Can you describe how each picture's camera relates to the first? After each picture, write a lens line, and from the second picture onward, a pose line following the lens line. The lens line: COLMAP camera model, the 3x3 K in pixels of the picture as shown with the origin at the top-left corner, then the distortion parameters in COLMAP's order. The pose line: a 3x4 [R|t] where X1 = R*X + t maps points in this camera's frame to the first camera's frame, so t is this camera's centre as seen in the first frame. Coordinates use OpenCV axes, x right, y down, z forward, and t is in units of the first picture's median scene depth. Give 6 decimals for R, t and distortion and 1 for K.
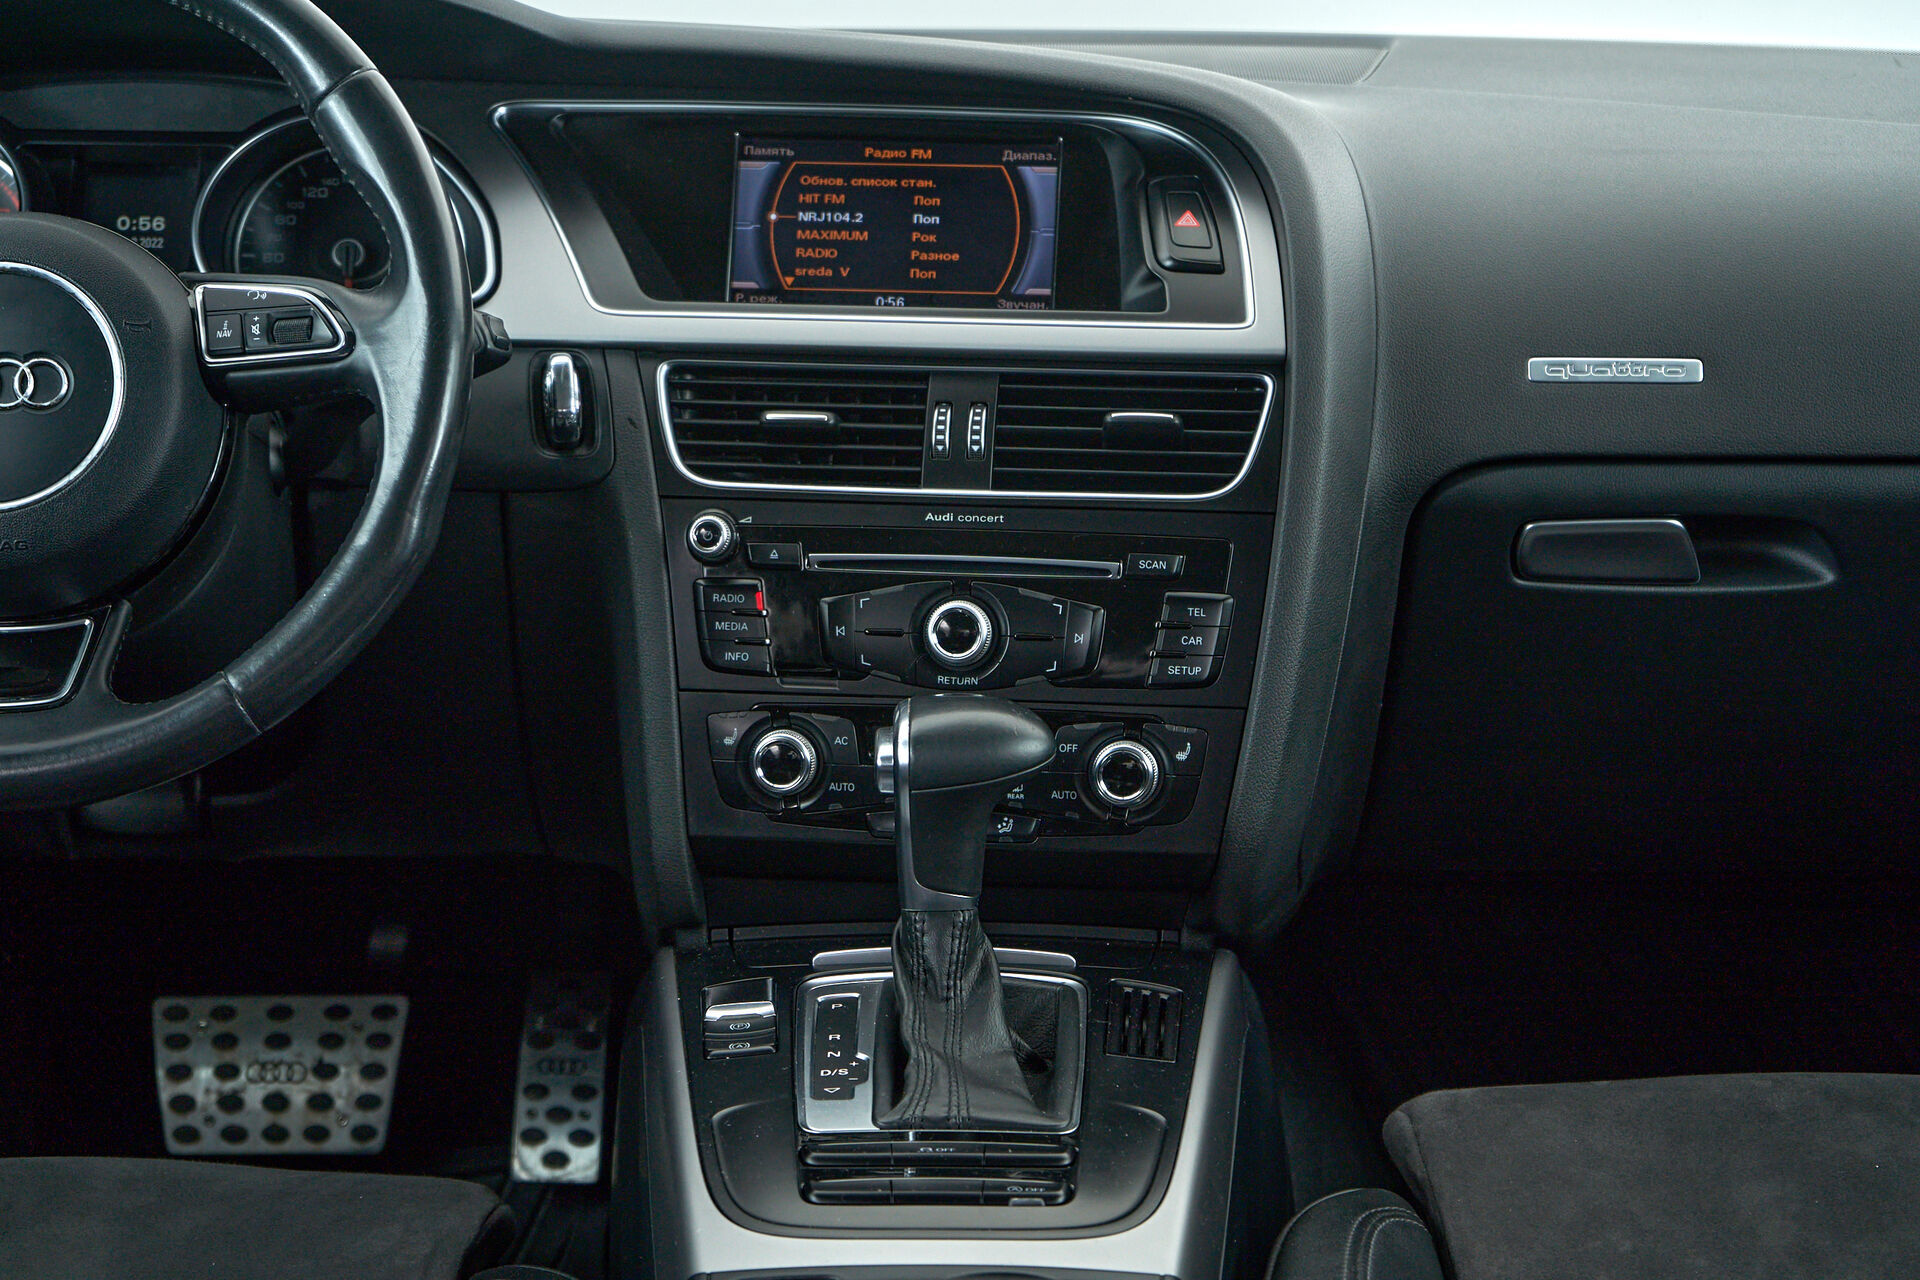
lens RADIAL K [[4169.9, 0, 960.0], [0, 4169.9, 640.0], [0, 0, 1]] dist [0.016984, -0.066068]
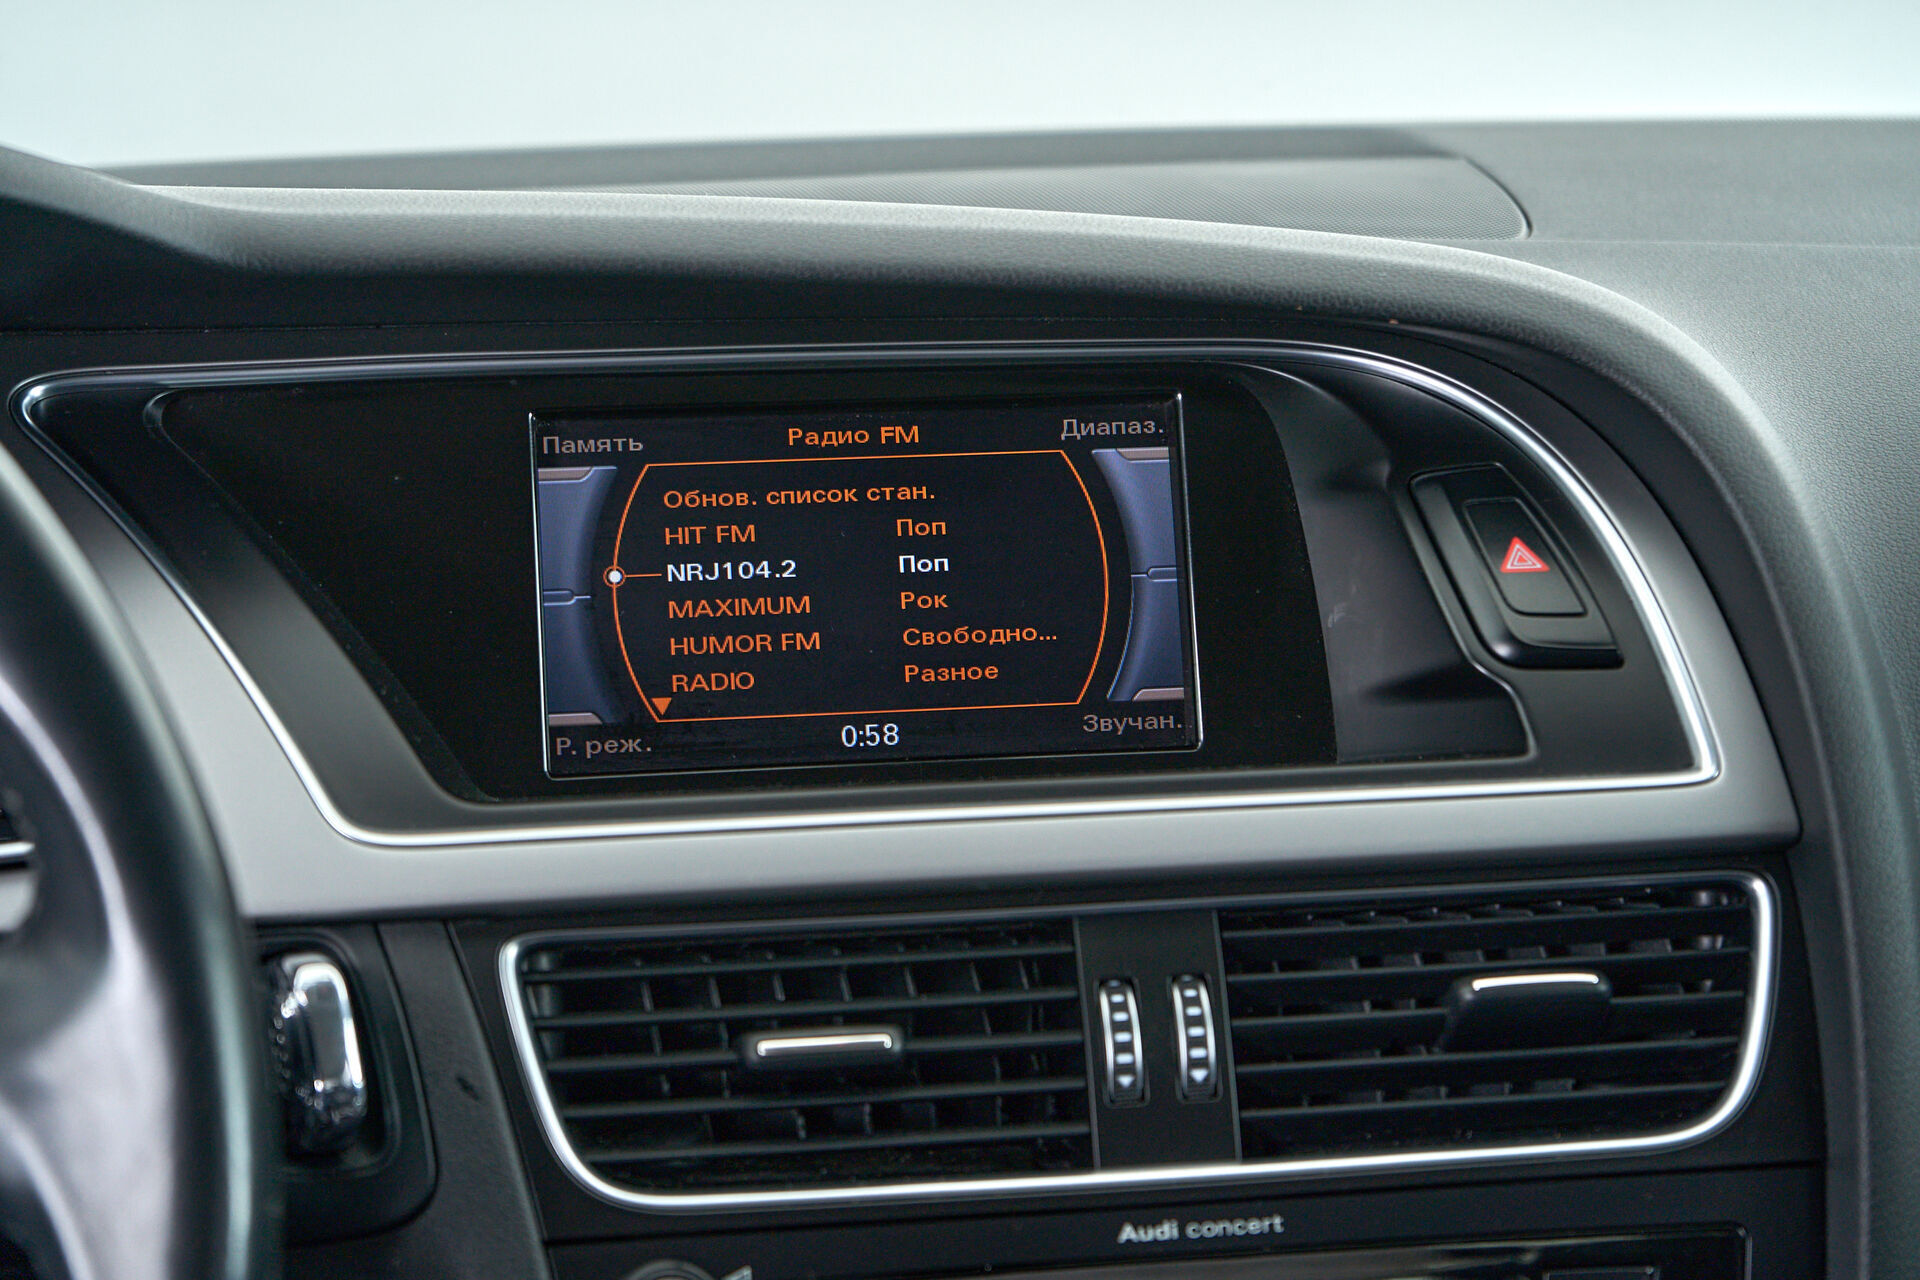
lens RADIAL K [[3933.0, 0, 960.0], [0, 3933.0, 640.0], [0, 0, 1]] dist [-0.005483, -0.009725]
pose [[0.959393, -0.075711, 0.271724, -0.141432], [0.072351, 0.997128, 0.022379, -0.107609], [-0.272638, -0.001811, 0.962115, 0.569369]]
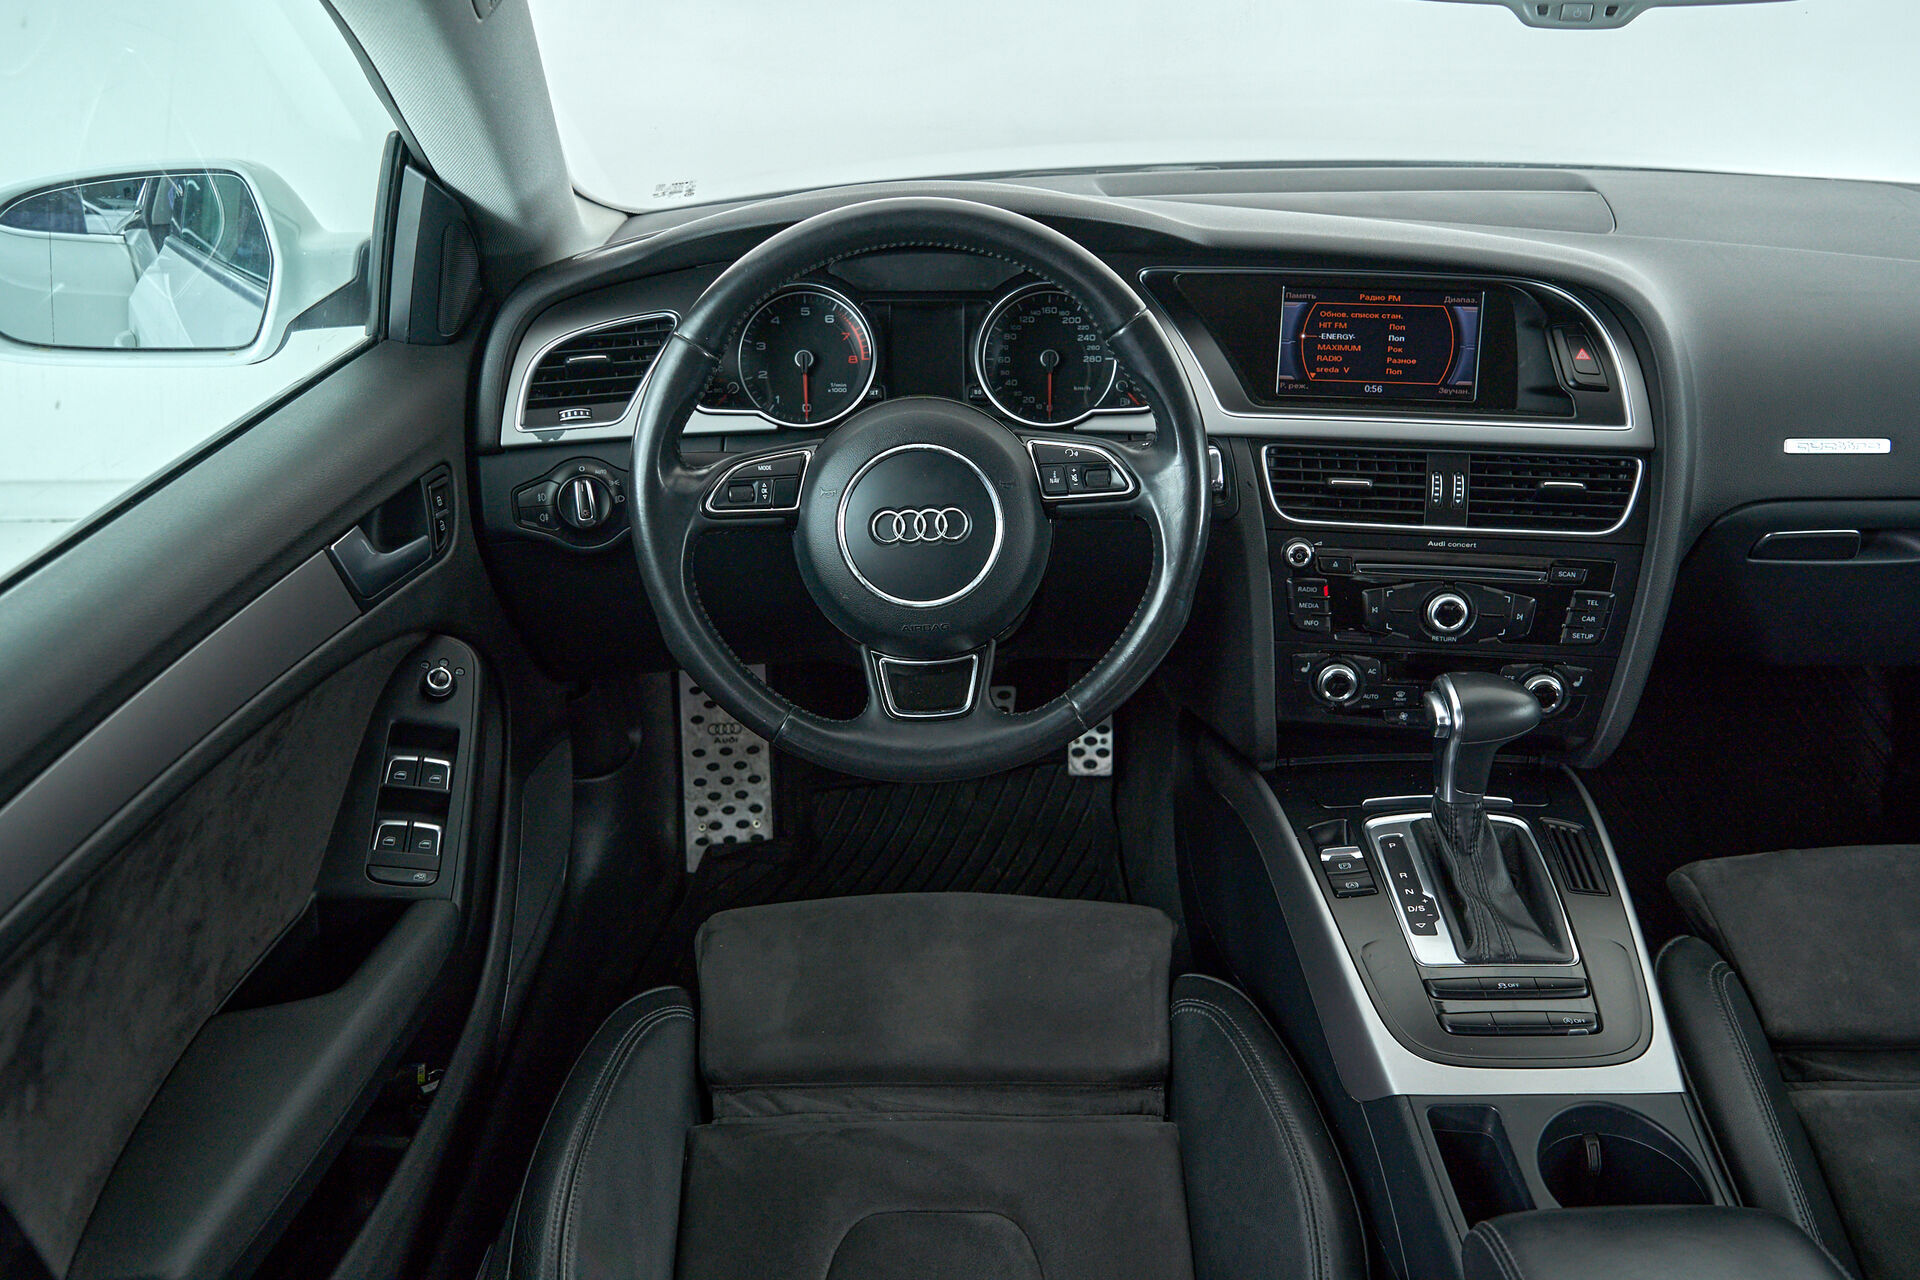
lens RADIAL K [[1560.1, 0, 960.0], [0, 1560.1, 640.0], [0, 0, 1]] dist [0.005294, -0.006228]
pose [[0.999886, -0.015024, 0.001159, -0.198798], [0.014202, 0.965316, 0.260698, -0.158813], [-0.005035, -0.260652, 0.965420, 0.374143]]
